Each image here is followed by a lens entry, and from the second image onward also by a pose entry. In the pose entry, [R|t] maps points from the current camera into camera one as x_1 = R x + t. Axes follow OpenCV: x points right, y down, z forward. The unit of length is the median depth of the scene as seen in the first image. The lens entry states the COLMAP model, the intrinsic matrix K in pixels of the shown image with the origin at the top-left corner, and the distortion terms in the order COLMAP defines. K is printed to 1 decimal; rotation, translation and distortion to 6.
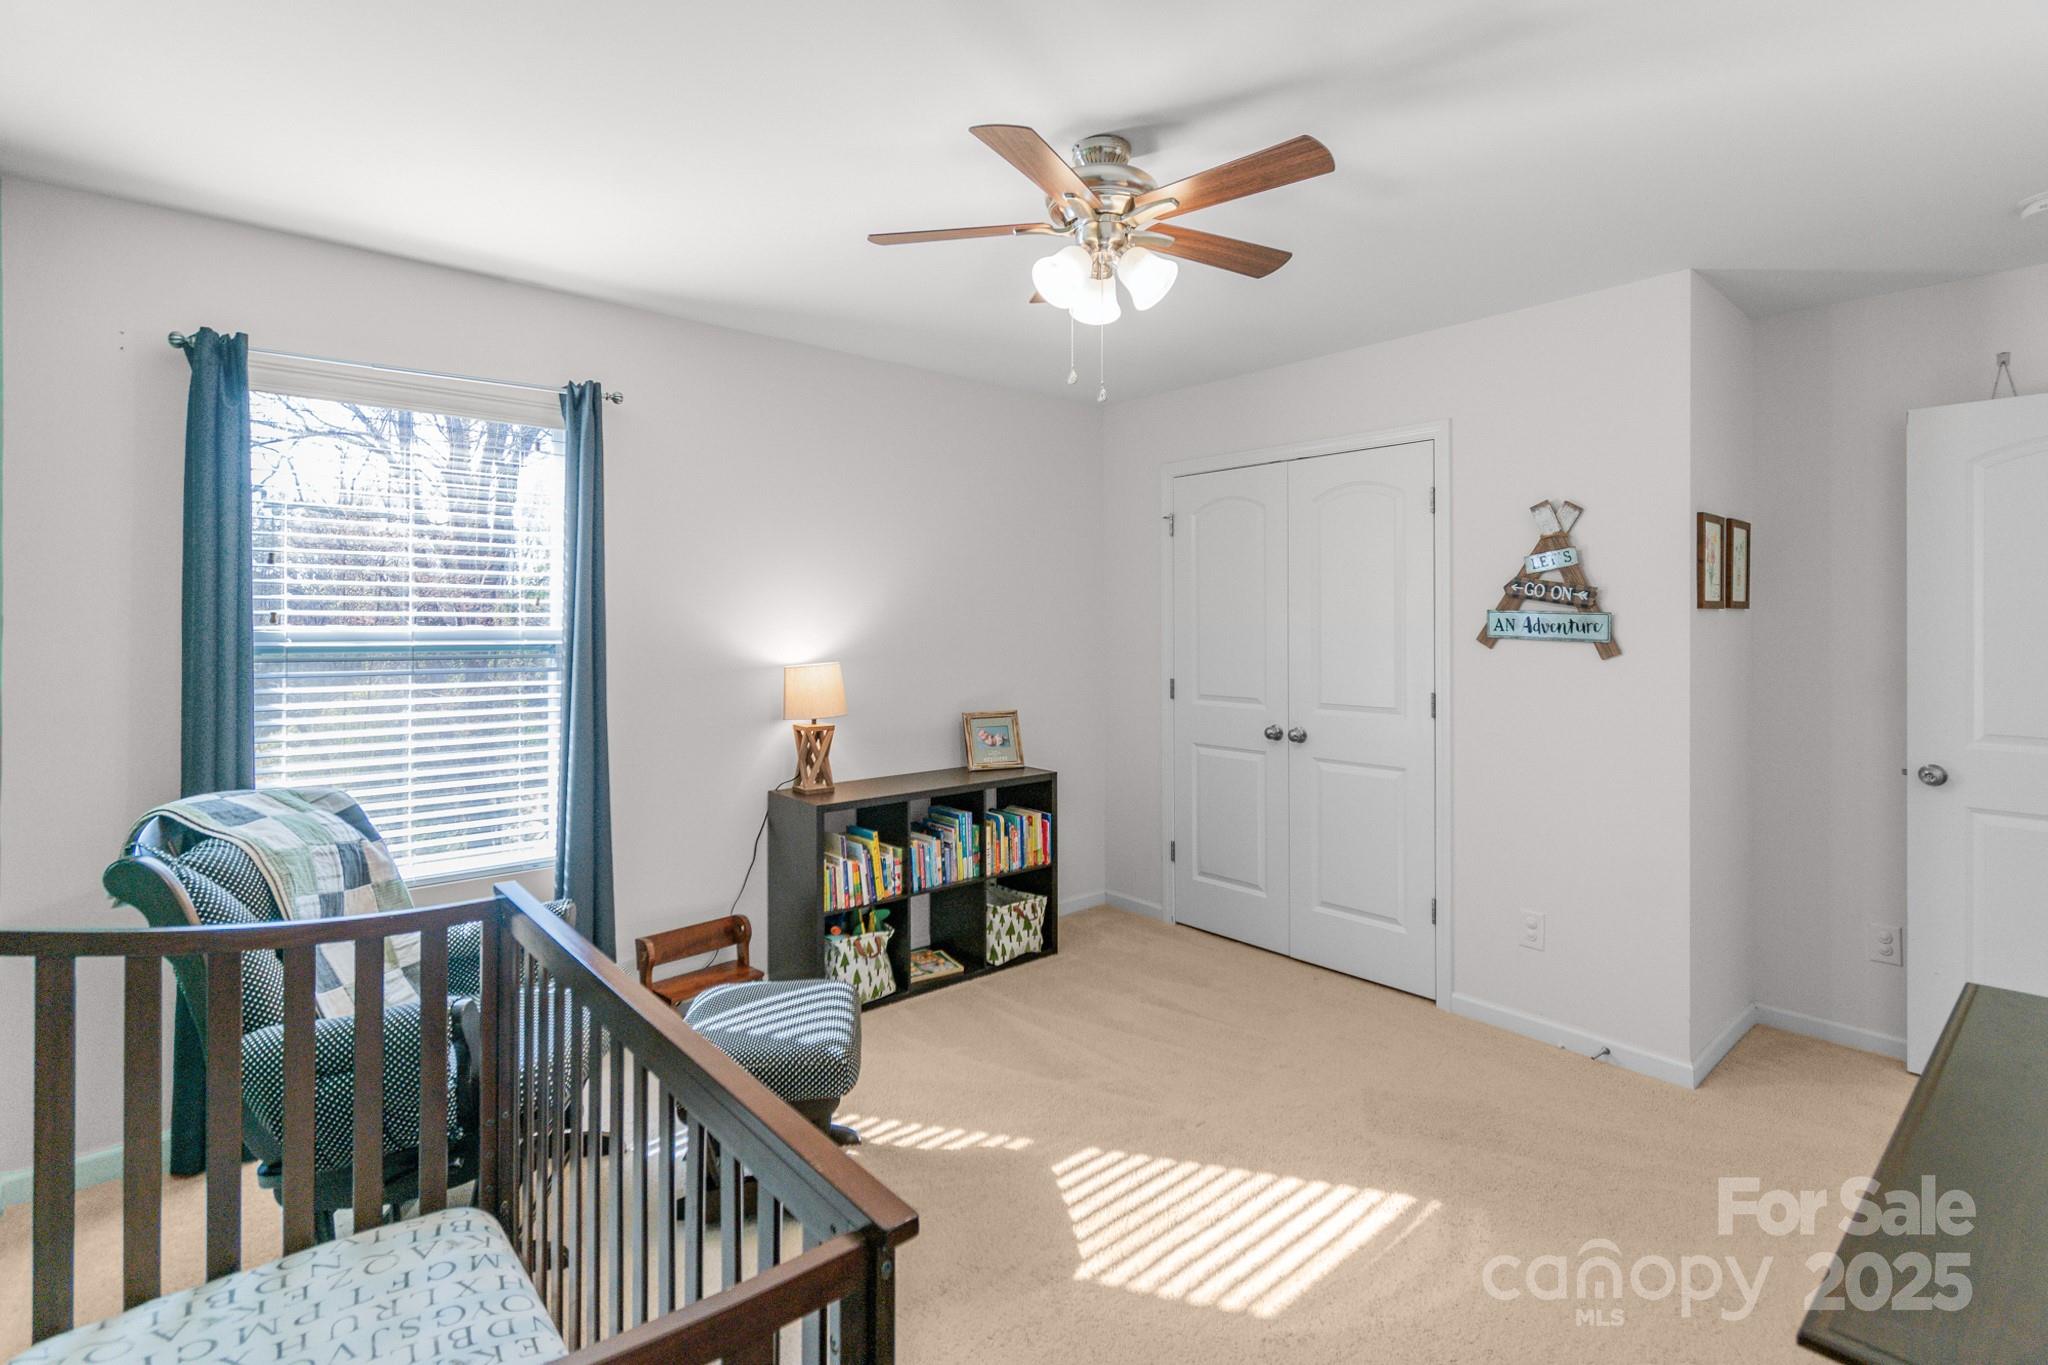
lens RADIAL K [[923.3, 0, 1050.1], [0, 923.3, 624.1], [0, 0, 1]] dist [-0.001299, -0.000871]
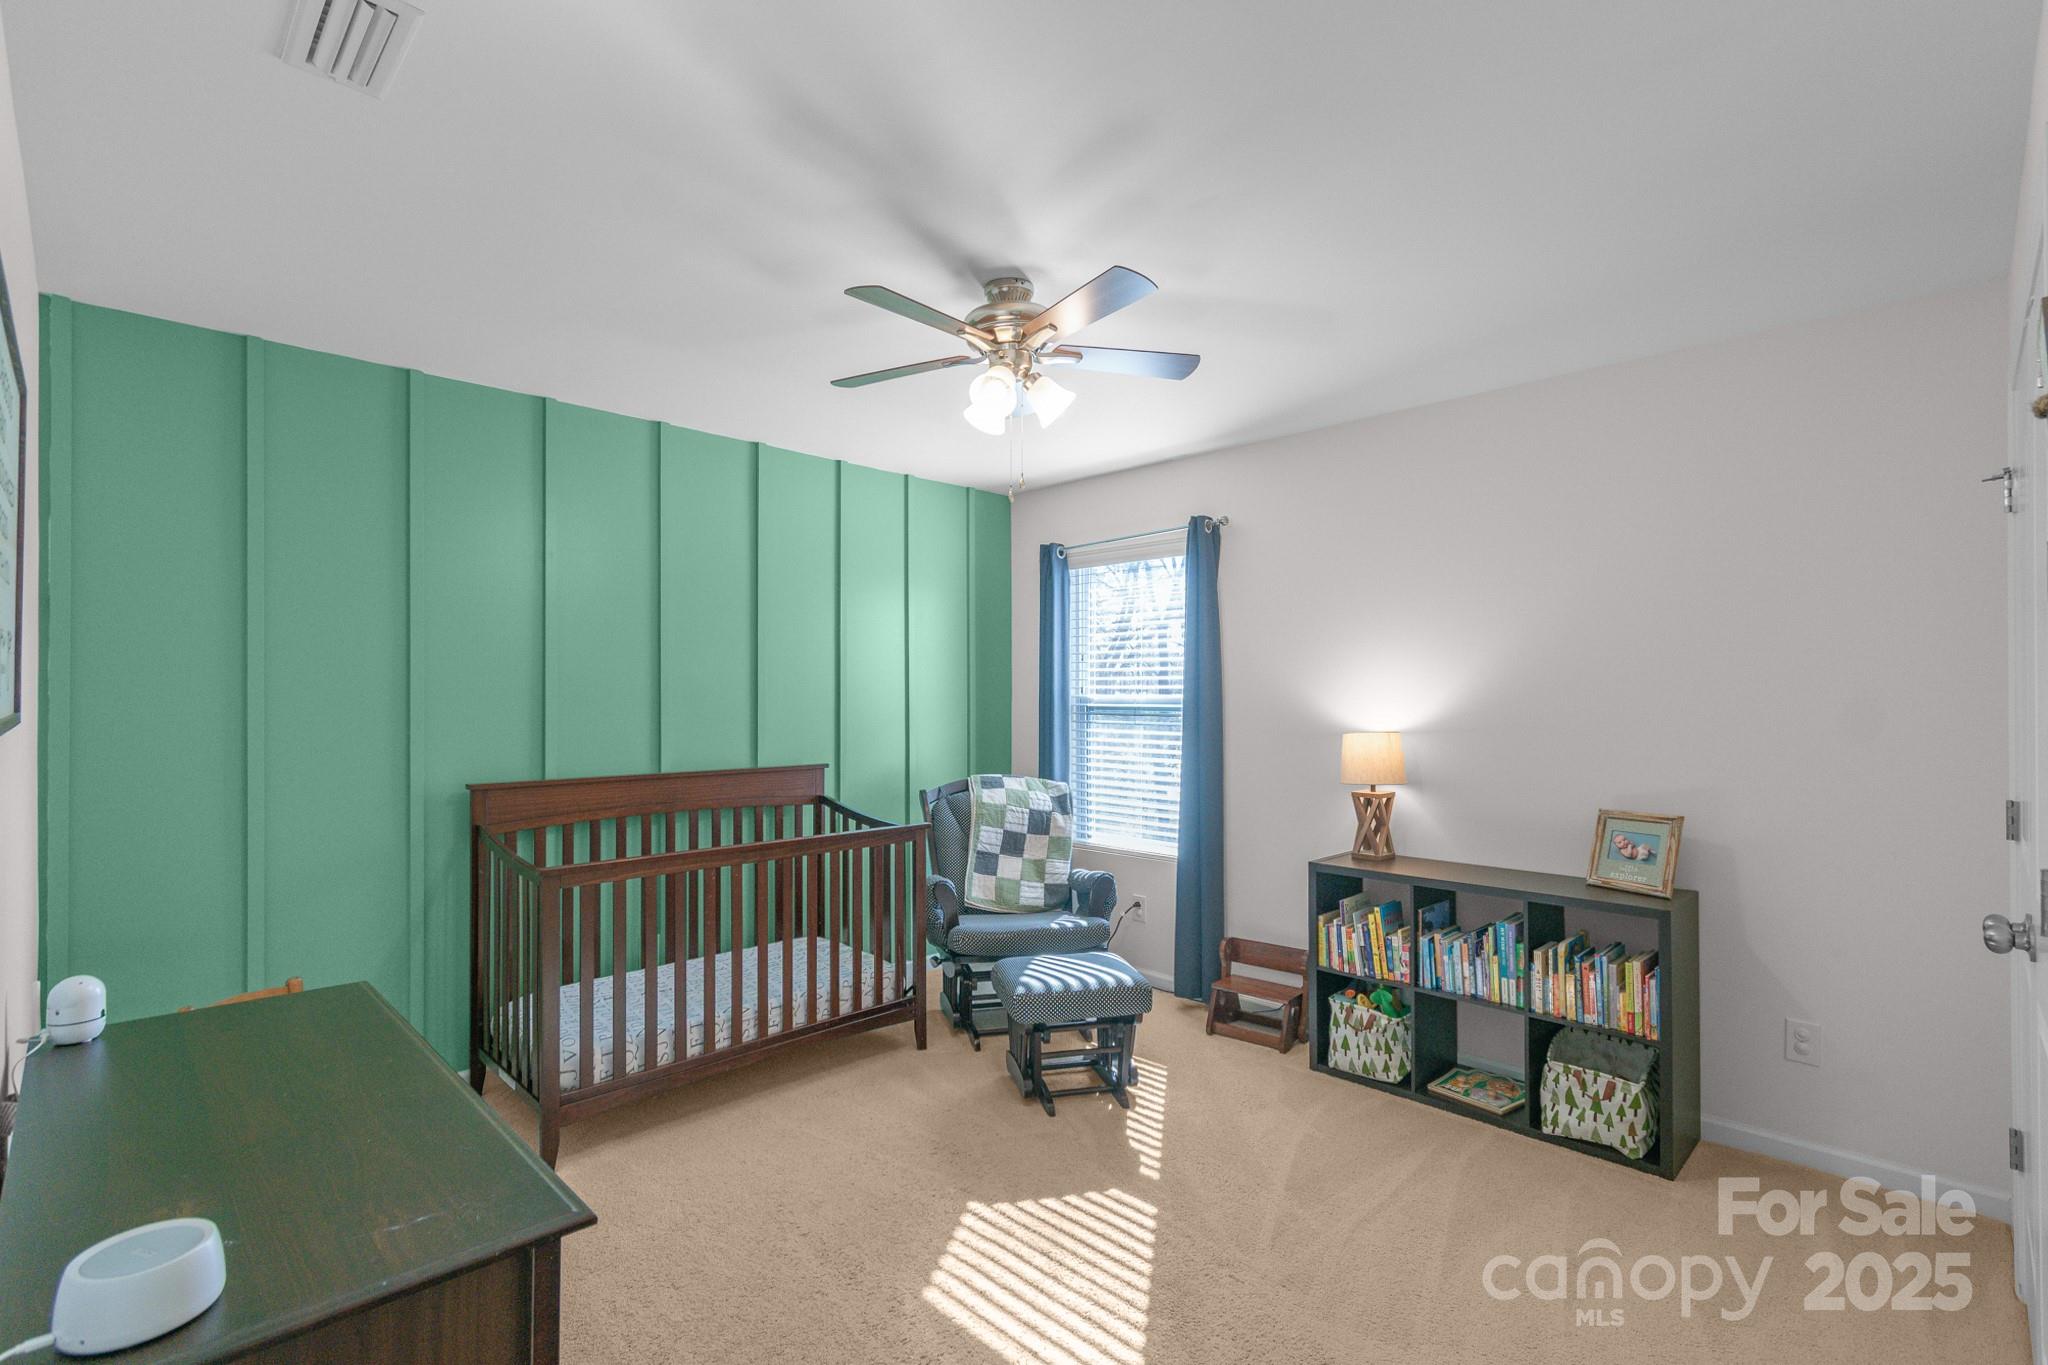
lens RADIAL K [[923.3, 0, 1025.0], [0, 923.3, 694.3], [0, 0, 1]] dist [-0.001299, -0.000871]
pose [[0.080834, -0.001202, -0.996727, 0.767290], [0.000689, 0.999999, -0.001150, 0.003124], [0.996727, -0.000594, 0.080835, 0.570563]]
